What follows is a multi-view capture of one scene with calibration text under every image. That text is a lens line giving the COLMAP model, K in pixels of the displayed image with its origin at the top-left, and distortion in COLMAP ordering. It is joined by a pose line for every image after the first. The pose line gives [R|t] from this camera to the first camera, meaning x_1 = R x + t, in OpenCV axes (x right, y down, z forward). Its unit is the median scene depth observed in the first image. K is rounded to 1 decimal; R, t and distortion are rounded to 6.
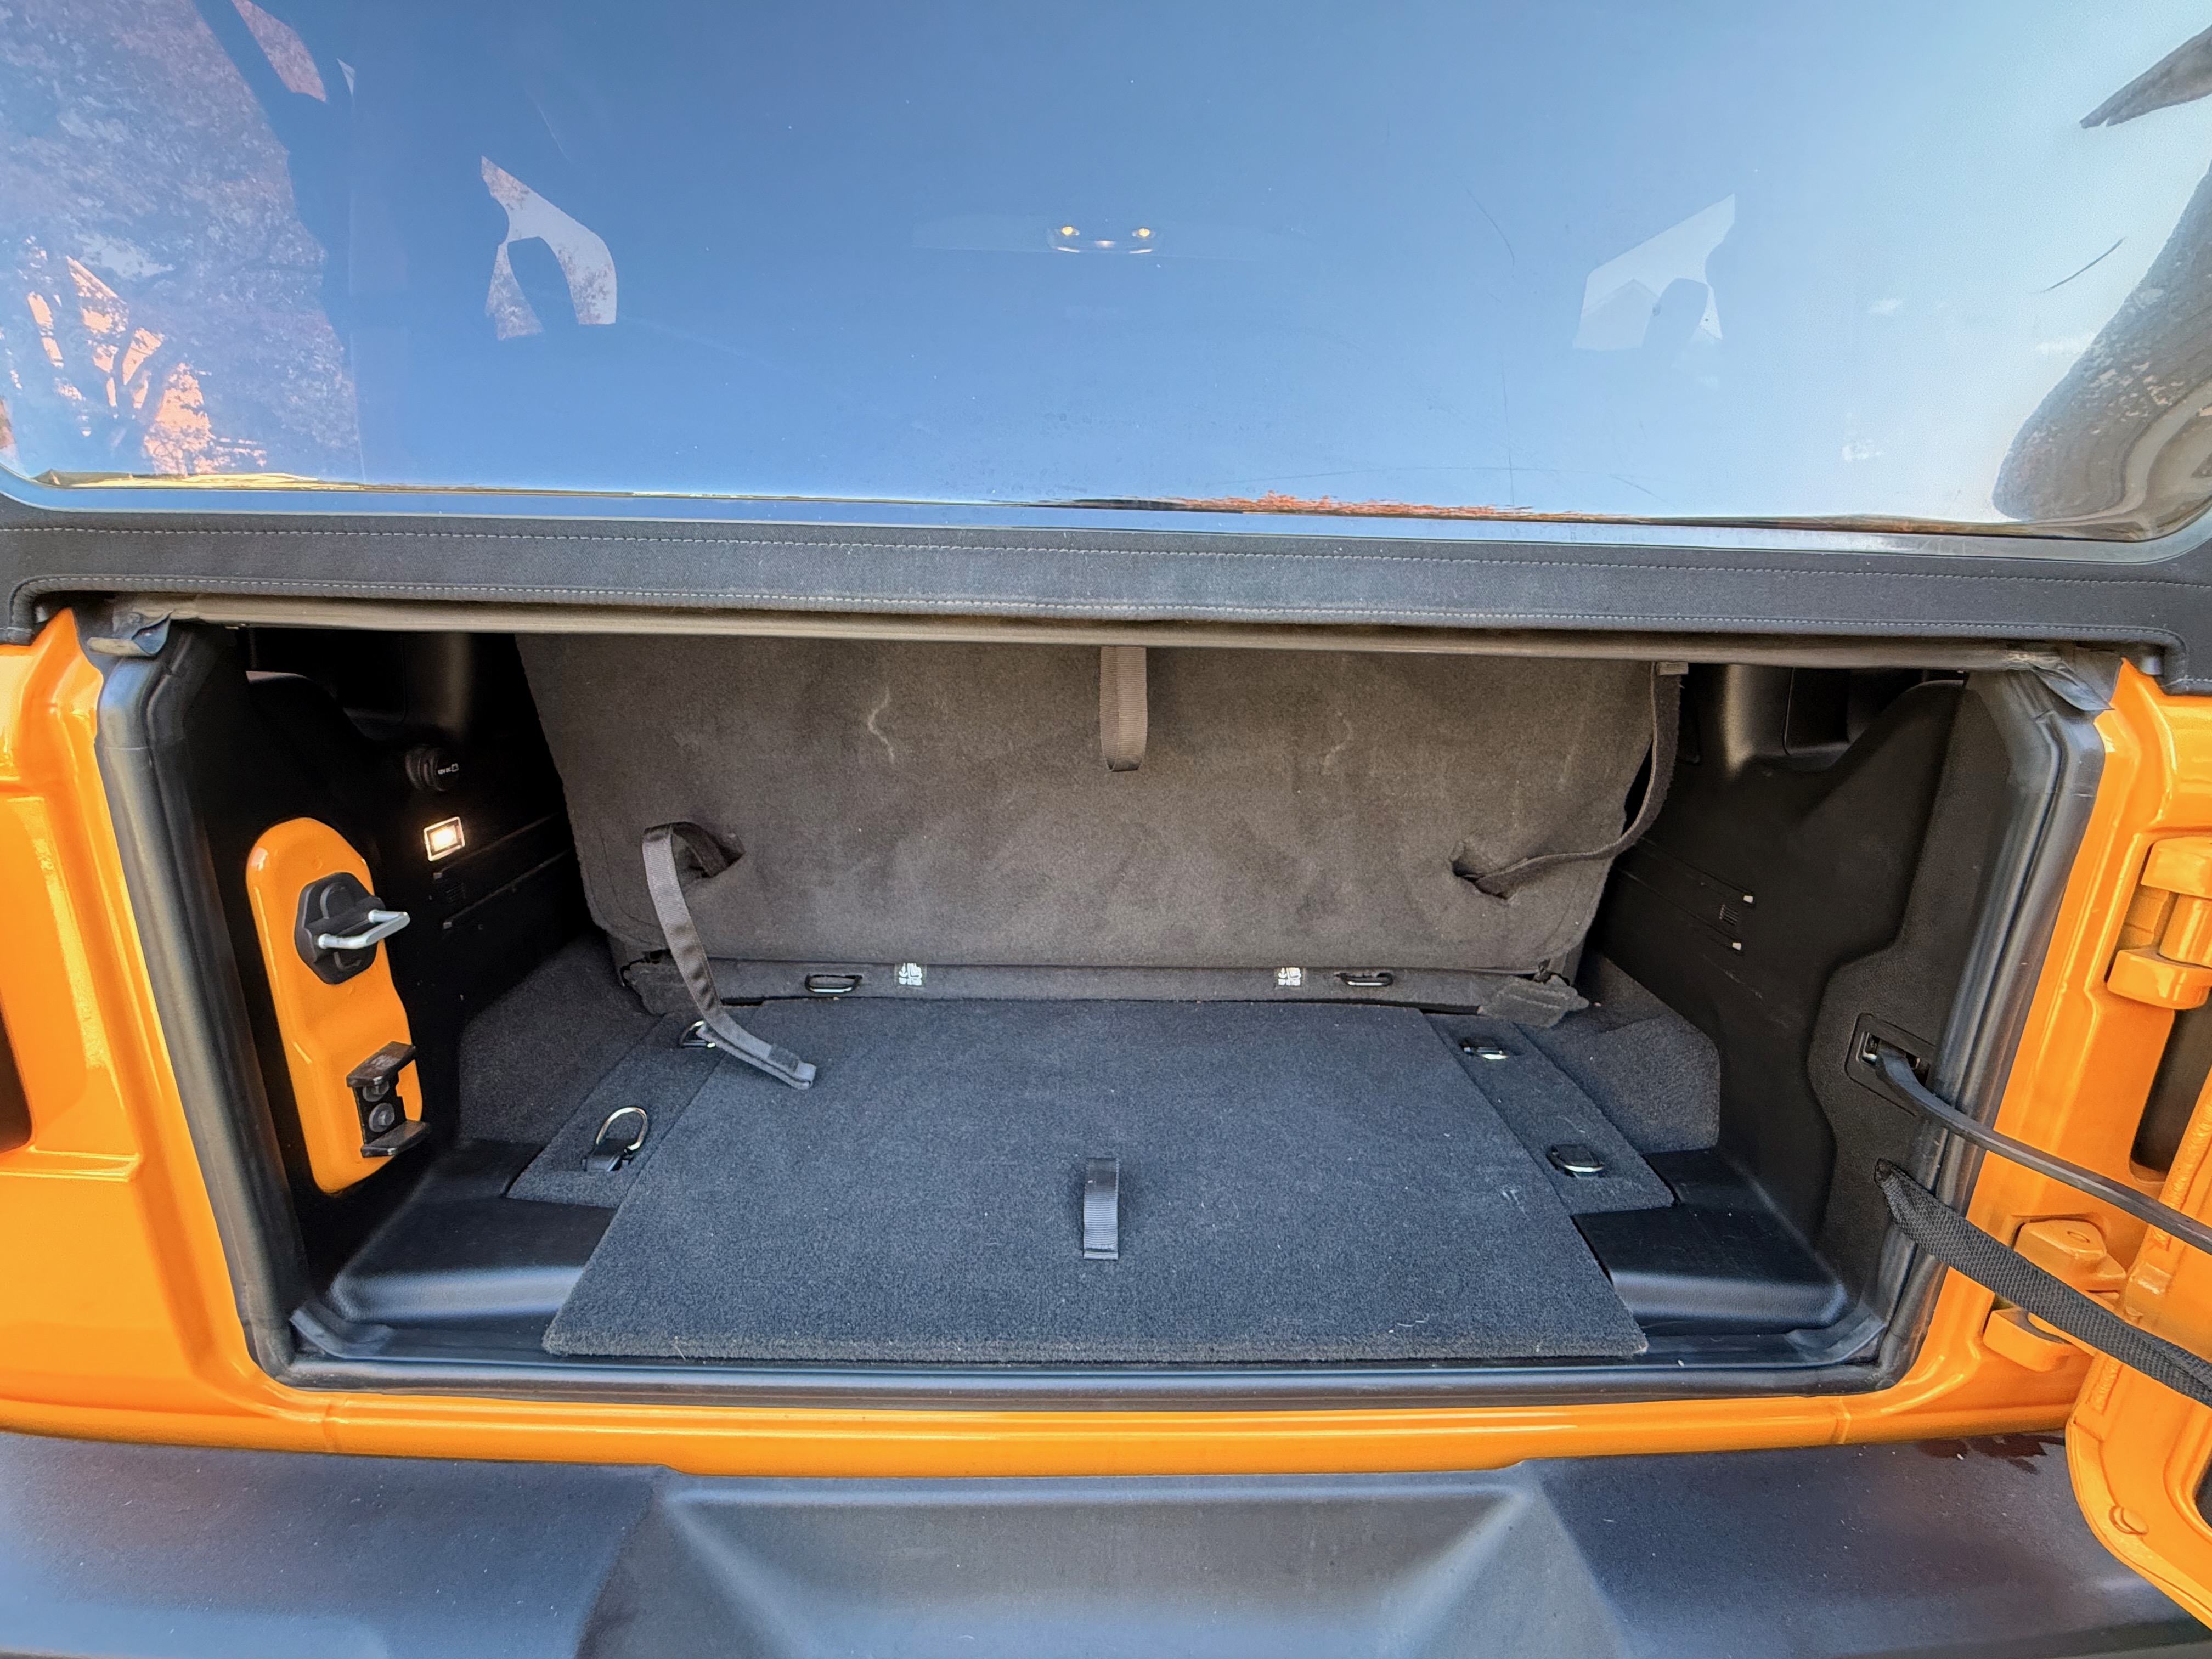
lens RADIAL K [[981.3, 0, 1098.6], [0, 981.3, 837.0], [0, 0, 1]] dist [-0.001935, -0.000413]
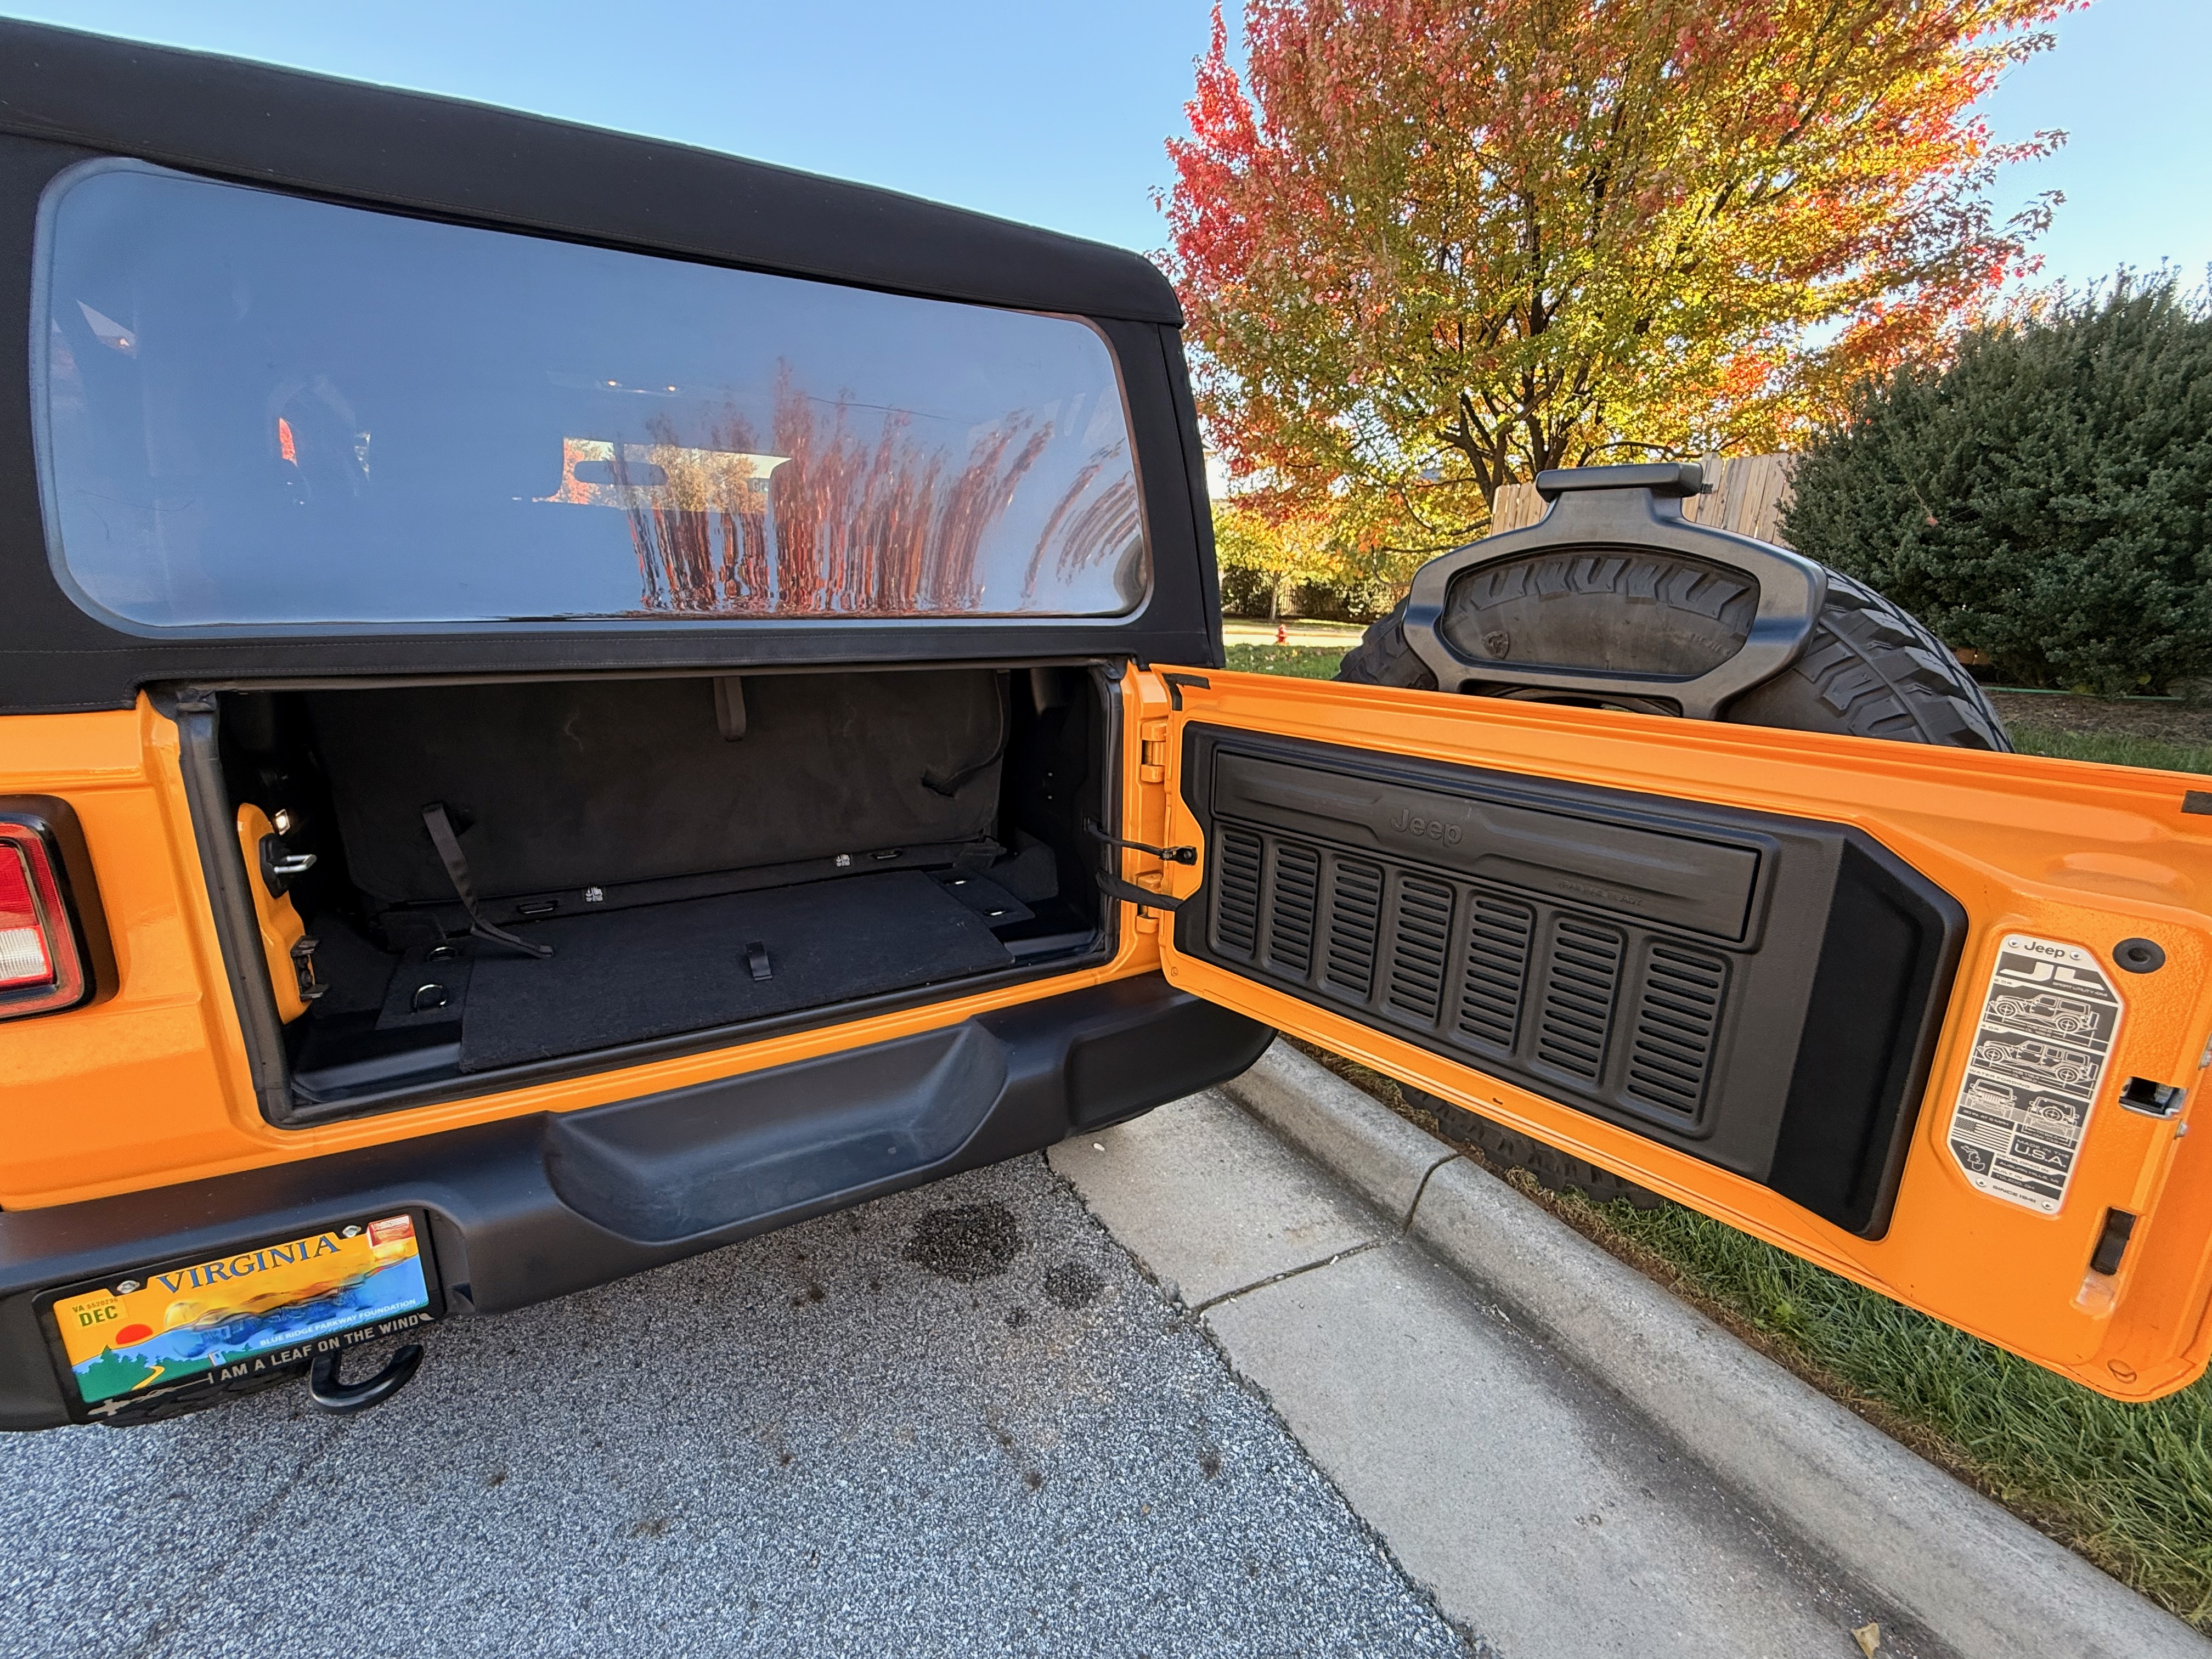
lens RADIAL K [[947.6, 0, 1106.0], [0, 947.6, 829.5], [0, 0, 1]] dist [0.000343, -0.000108]
pose [[0.883299, -0.131640, 0.449949, -0.180096], [0.136999, 0.990353, 0.020799, 0.154655], [-0.448346, 0.043271, 0.892812, -0.898647]]
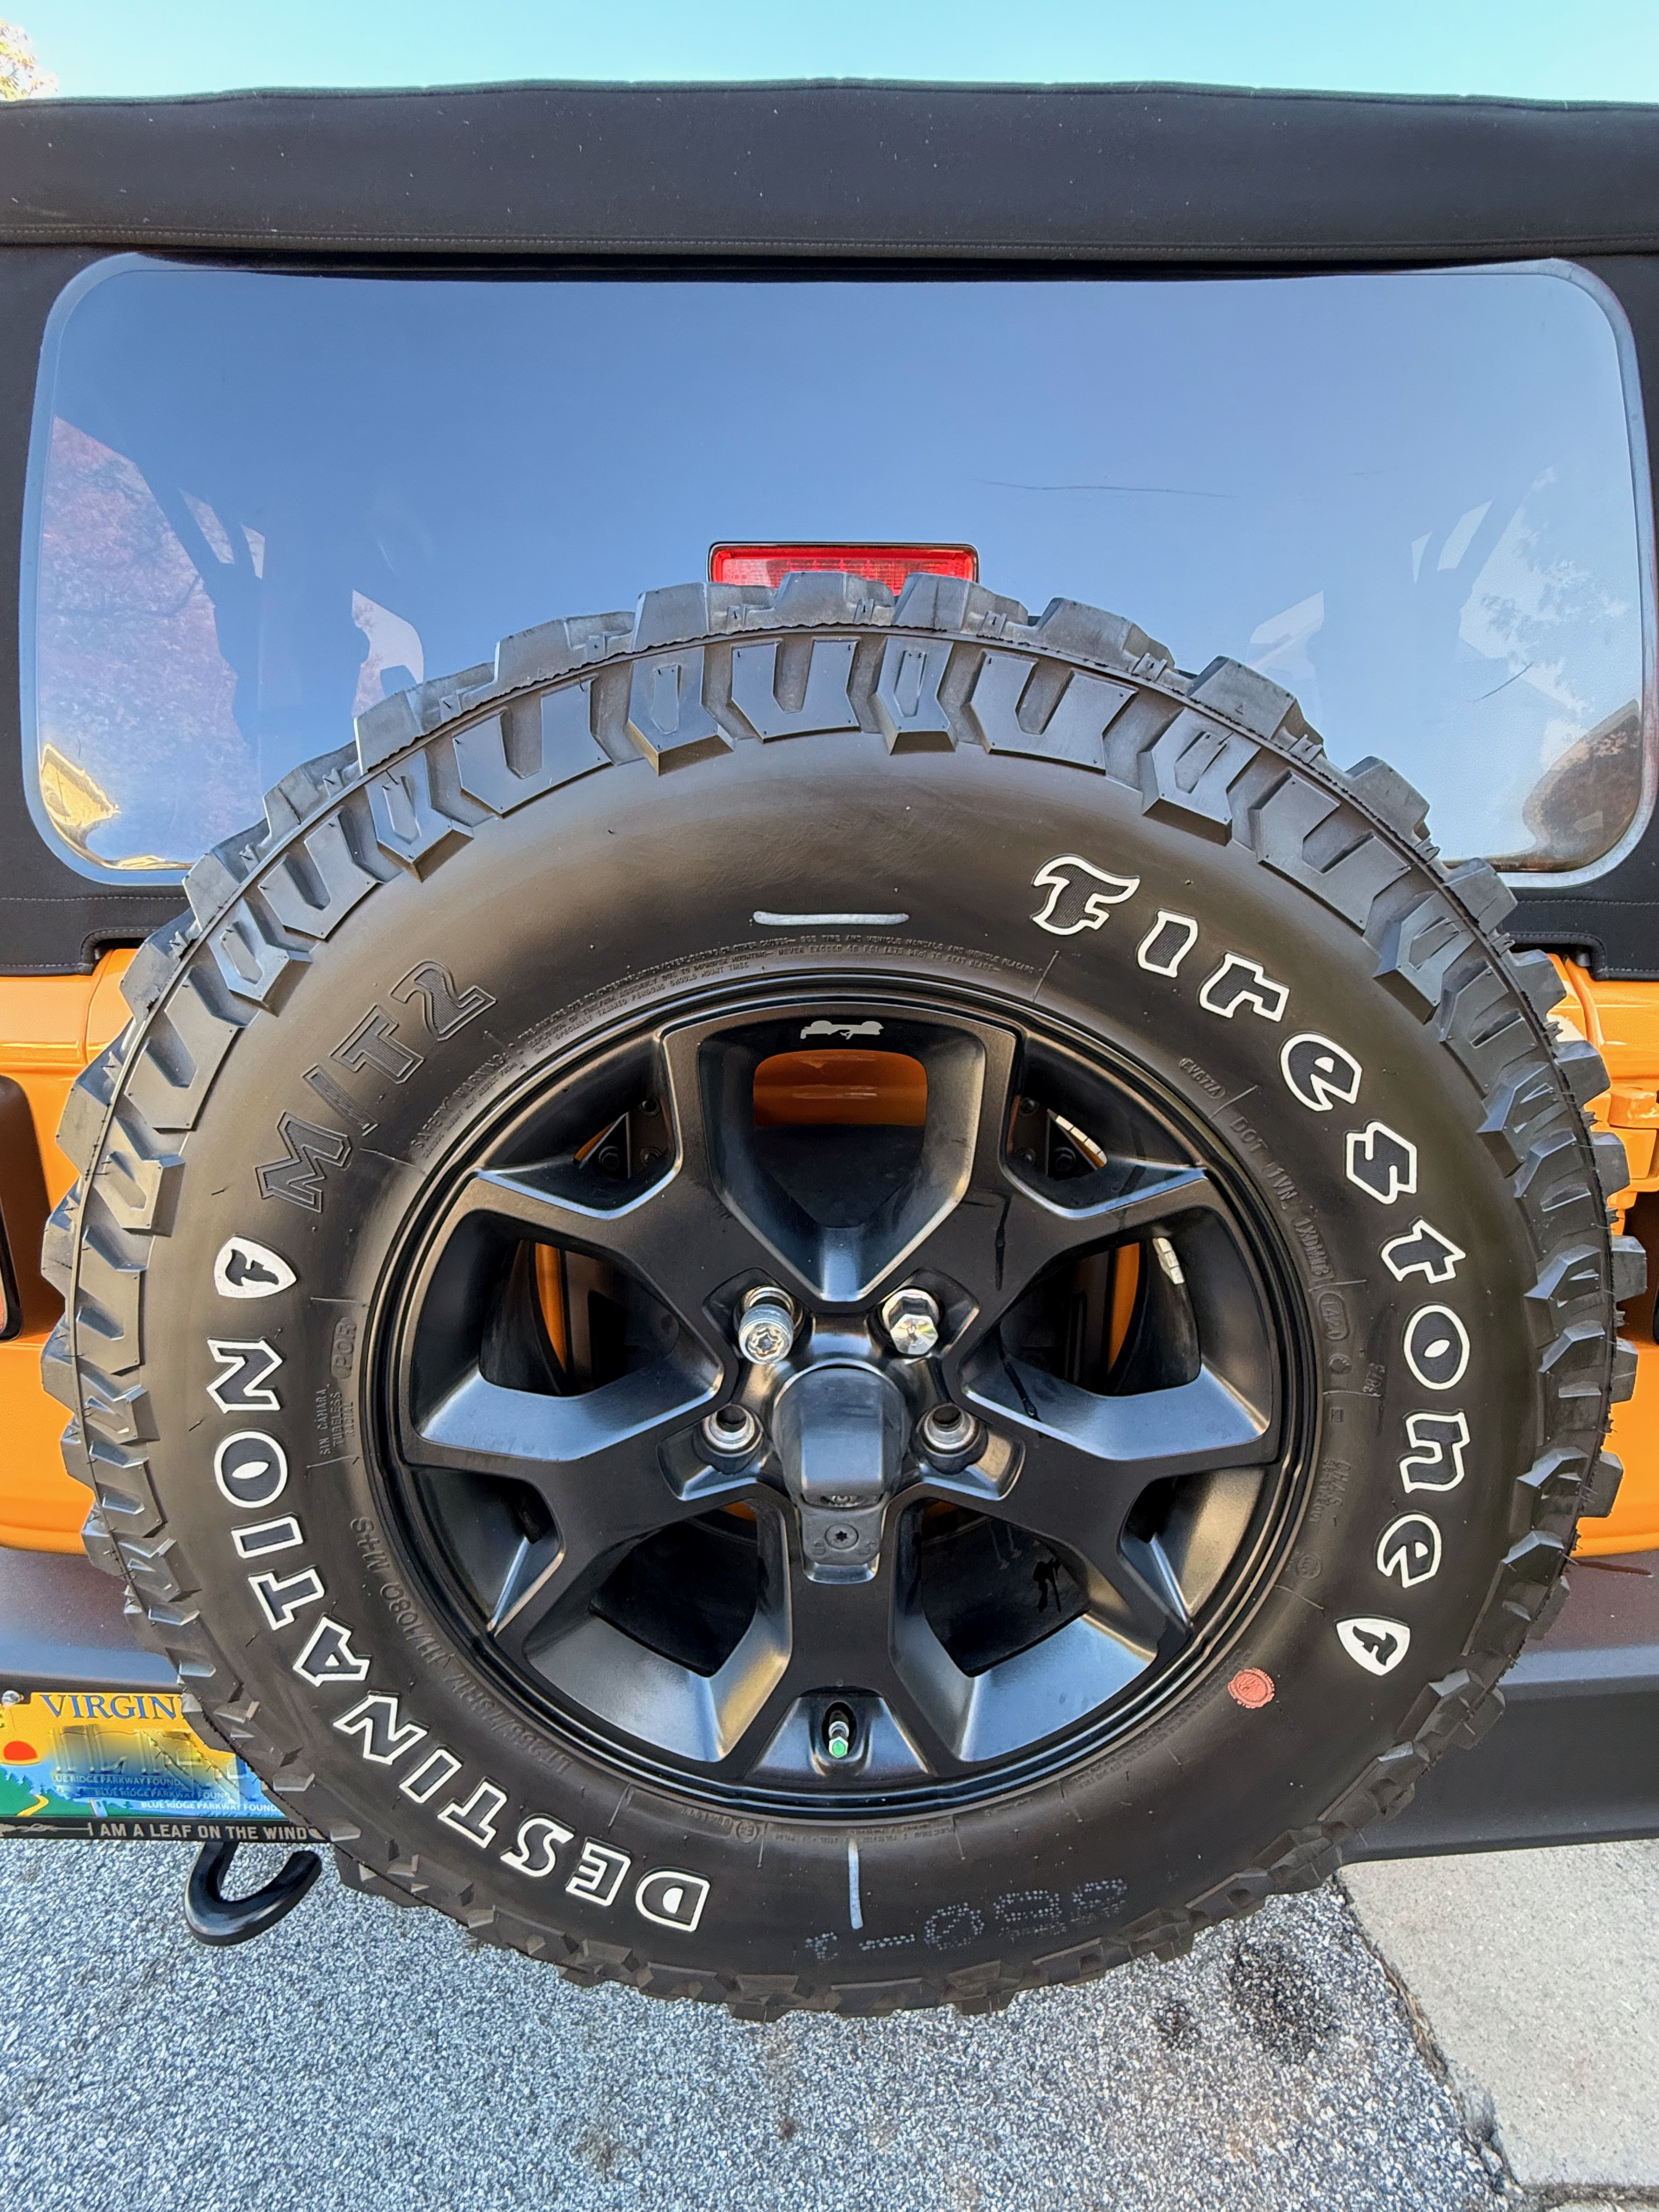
lens RADIAL K [[981.3, 0, 817.6], [0, 981.3, 1097.5], [0, 0, 1]] dist [-0.001935, -0.000413]
pose [[0.999449, -0.015528, -0.029326, 0.025644], [0.014275, 0.998996, -0.042462, 0.040773], [0.029956, 0.042020, 0.998668, -0.267000]]
